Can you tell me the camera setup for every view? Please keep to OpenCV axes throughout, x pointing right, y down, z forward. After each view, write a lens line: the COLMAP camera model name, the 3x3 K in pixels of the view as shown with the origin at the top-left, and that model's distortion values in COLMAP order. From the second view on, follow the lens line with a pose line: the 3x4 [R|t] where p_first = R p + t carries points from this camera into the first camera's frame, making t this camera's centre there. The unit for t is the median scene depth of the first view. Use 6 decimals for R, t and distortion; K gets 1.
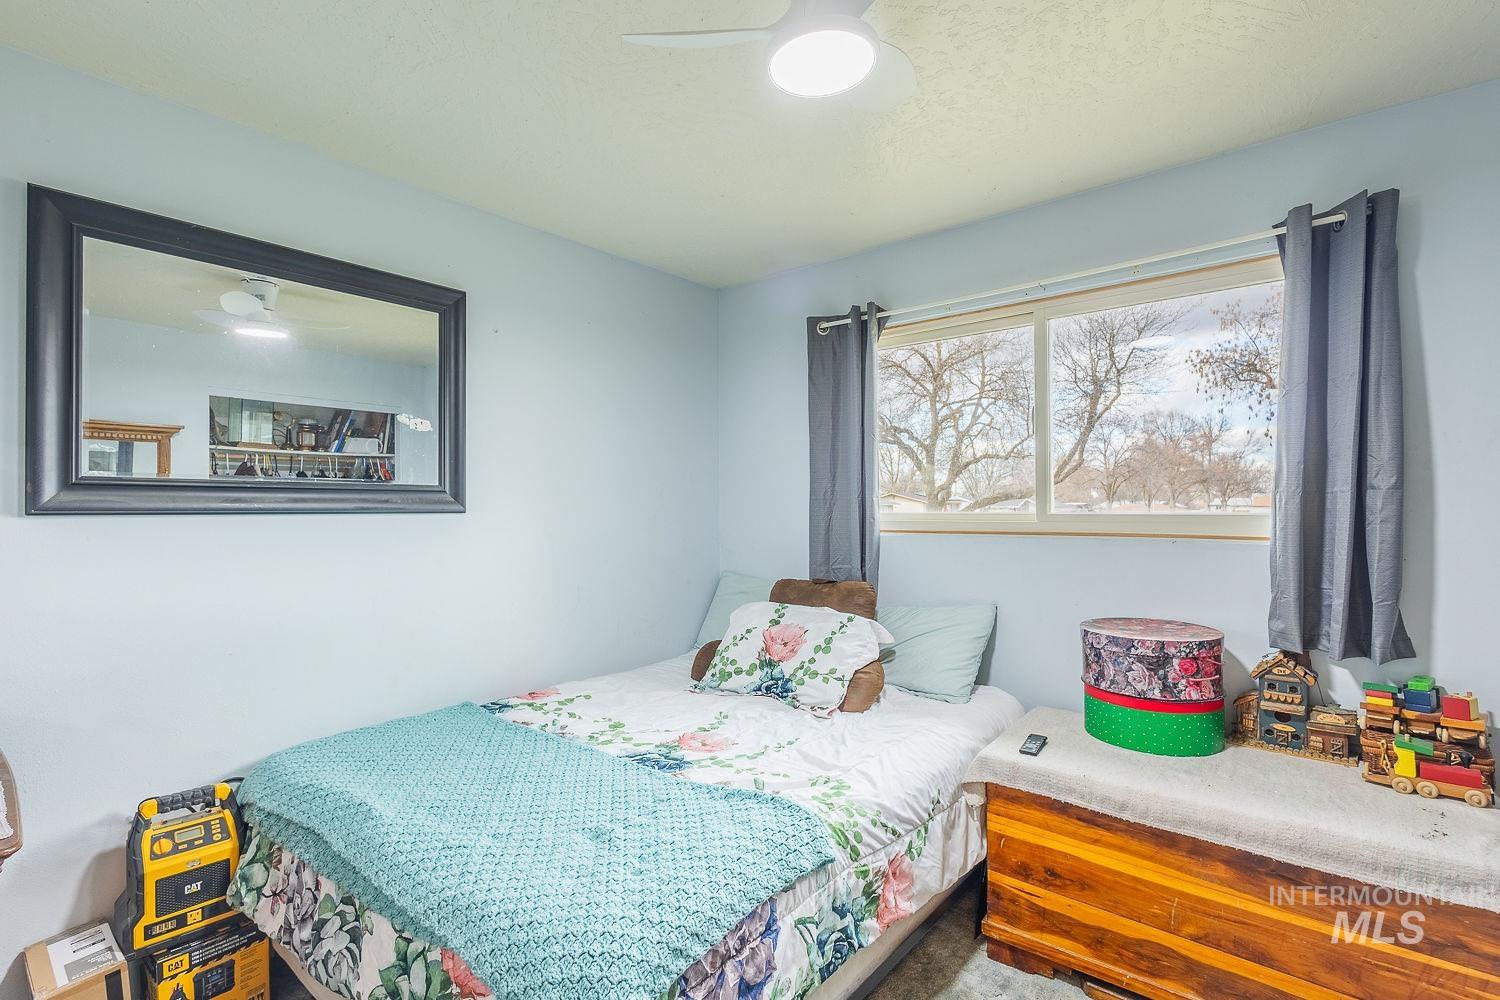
lens RADIAL K [[703.2, 0, 750.0], [0, 703.2, 500.0], [0, 0, 1]] dist [-0.000176, -0.000118]
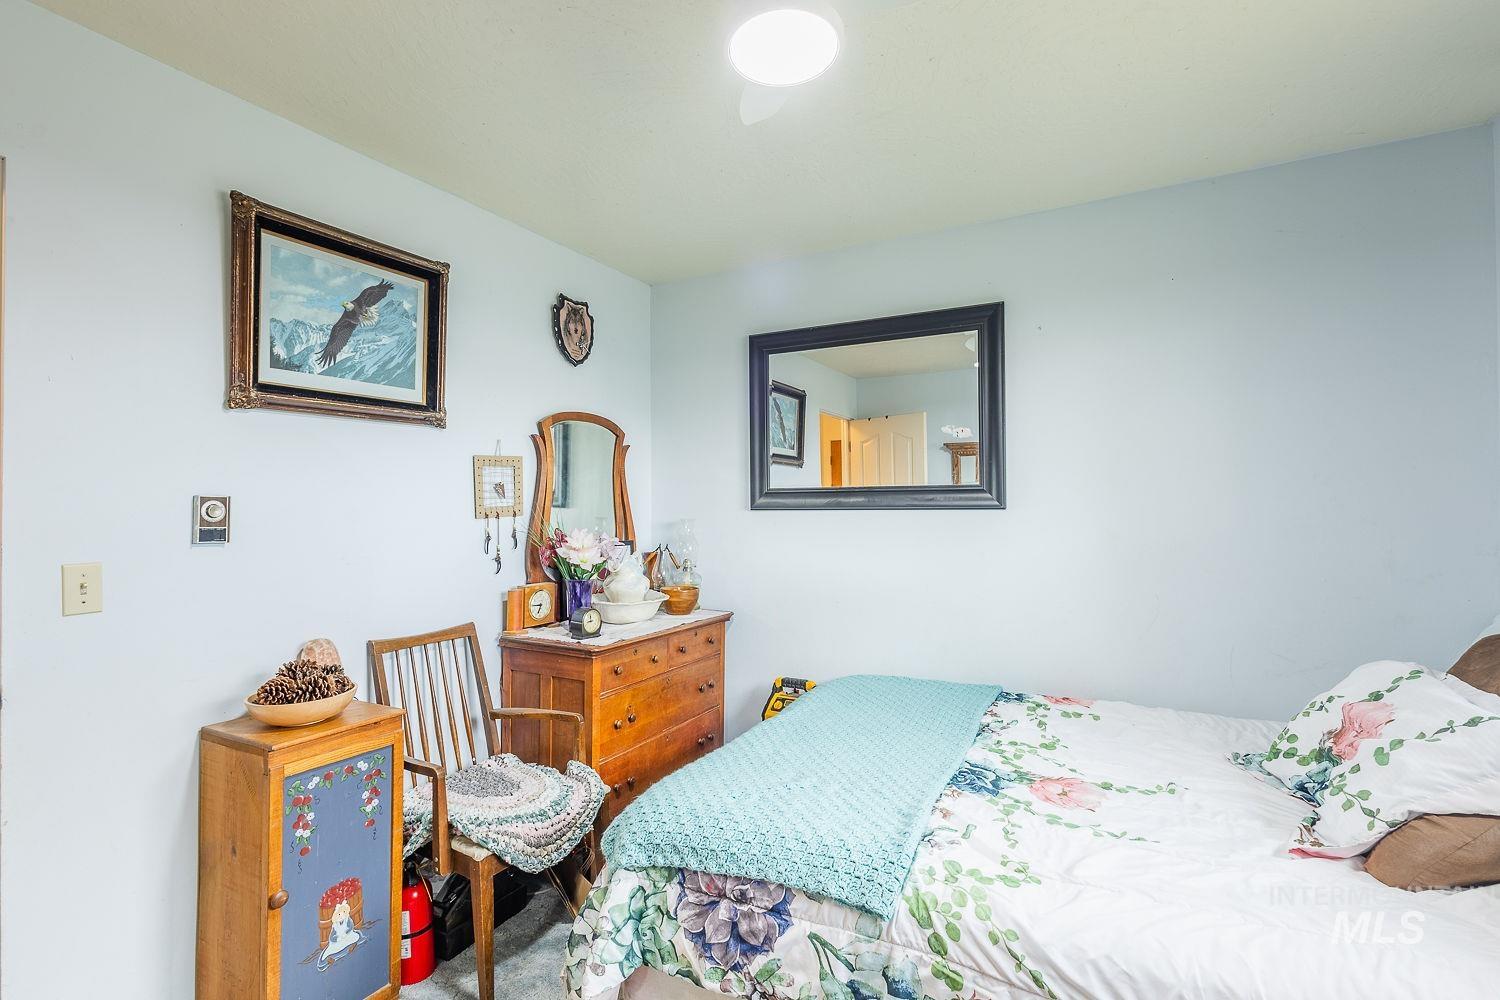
lens RADIAL K [[701.8, 0, 750.0], [0, 701.8, 500.0], [0, 0, 1]] dist [0.001502, 0.000651]
pose [[0.211266, -0.006935, -0.977404, 0.693017], [0.019331, 0.999809, -0.002915, -0.000132], [0.977237, -0.018279, 0.211360, 0.498944]]
